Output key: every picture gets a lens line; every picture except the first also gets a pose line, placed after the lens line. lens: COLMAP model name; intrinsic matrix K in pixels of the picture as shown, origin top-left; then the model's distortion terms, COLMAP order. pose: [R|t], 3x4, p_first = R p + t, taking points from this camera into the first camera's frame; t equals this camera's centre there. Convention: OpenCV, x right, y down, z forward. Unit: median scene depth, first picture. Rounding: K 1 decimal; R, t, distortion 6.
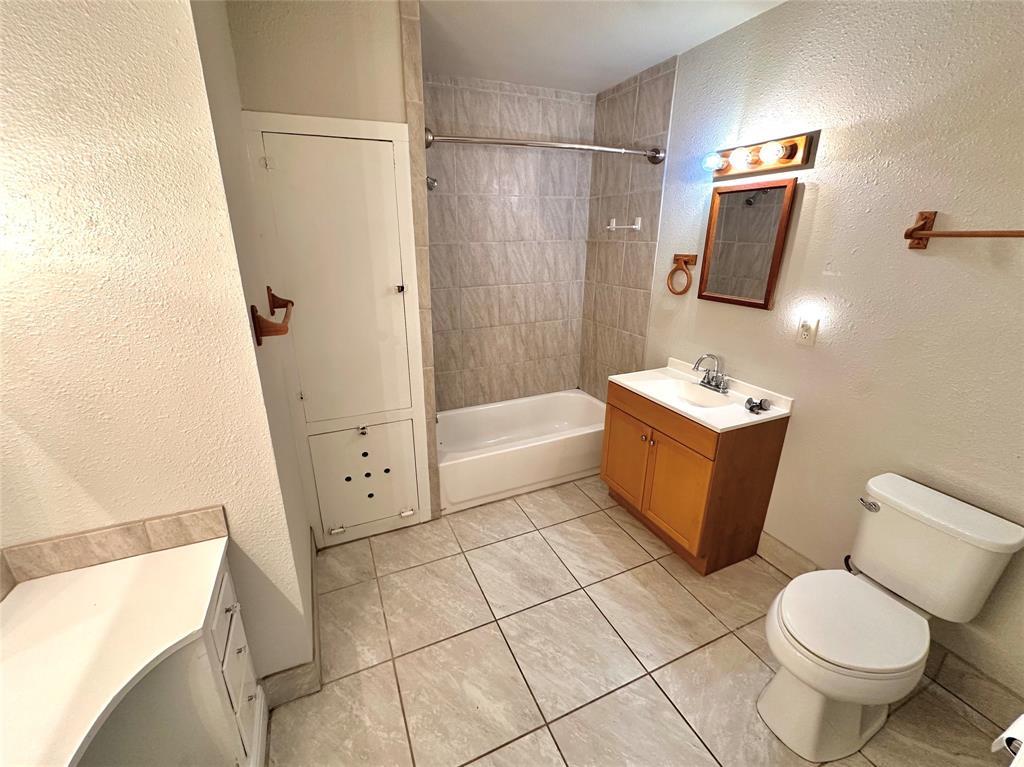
lens RADIAL K [[407.7, 0, 487.5], [0, 407.7, 364.2], [0, 0, 1]] dist [-0.003241, 0.000395]
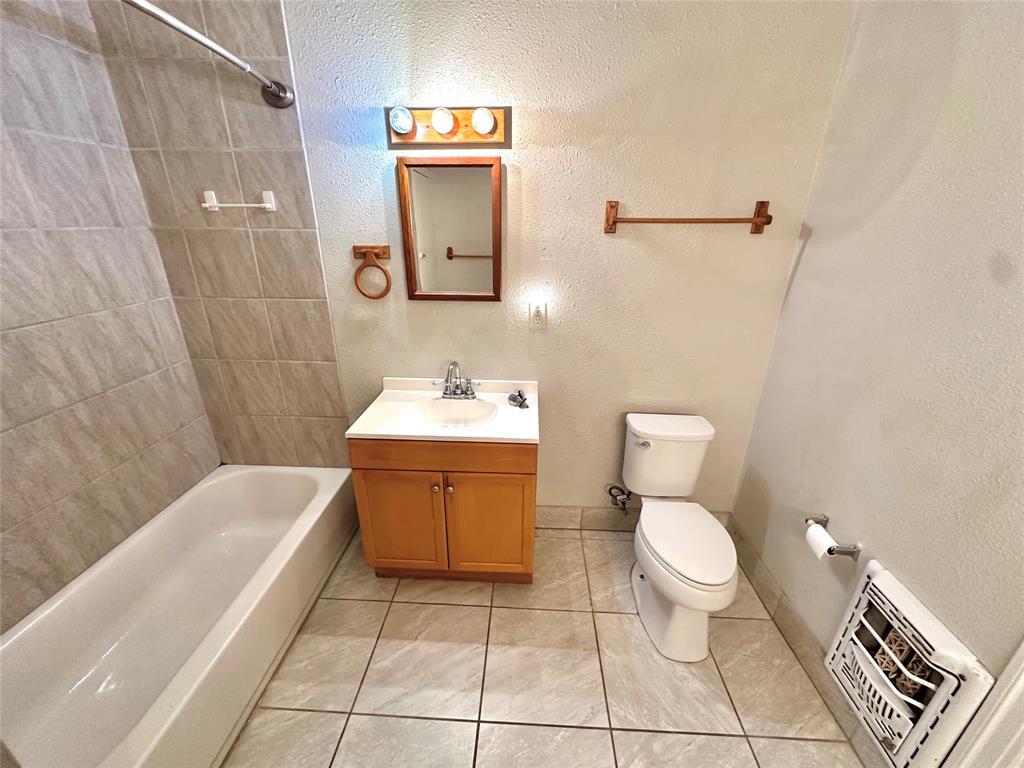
lens RADIAL K [[407.7, 0, 511.7], [0, 407.7, 383.2], [0, 0, 1]] dist [-0.003241, 0.000395]
pose [[0.425229, -0.319172, 0.846941, -0.115747], [0.264640, 0.938709, 0.220885, -0.111192], [-0.865532, 0.130208, 0.483632, 0.383593]]
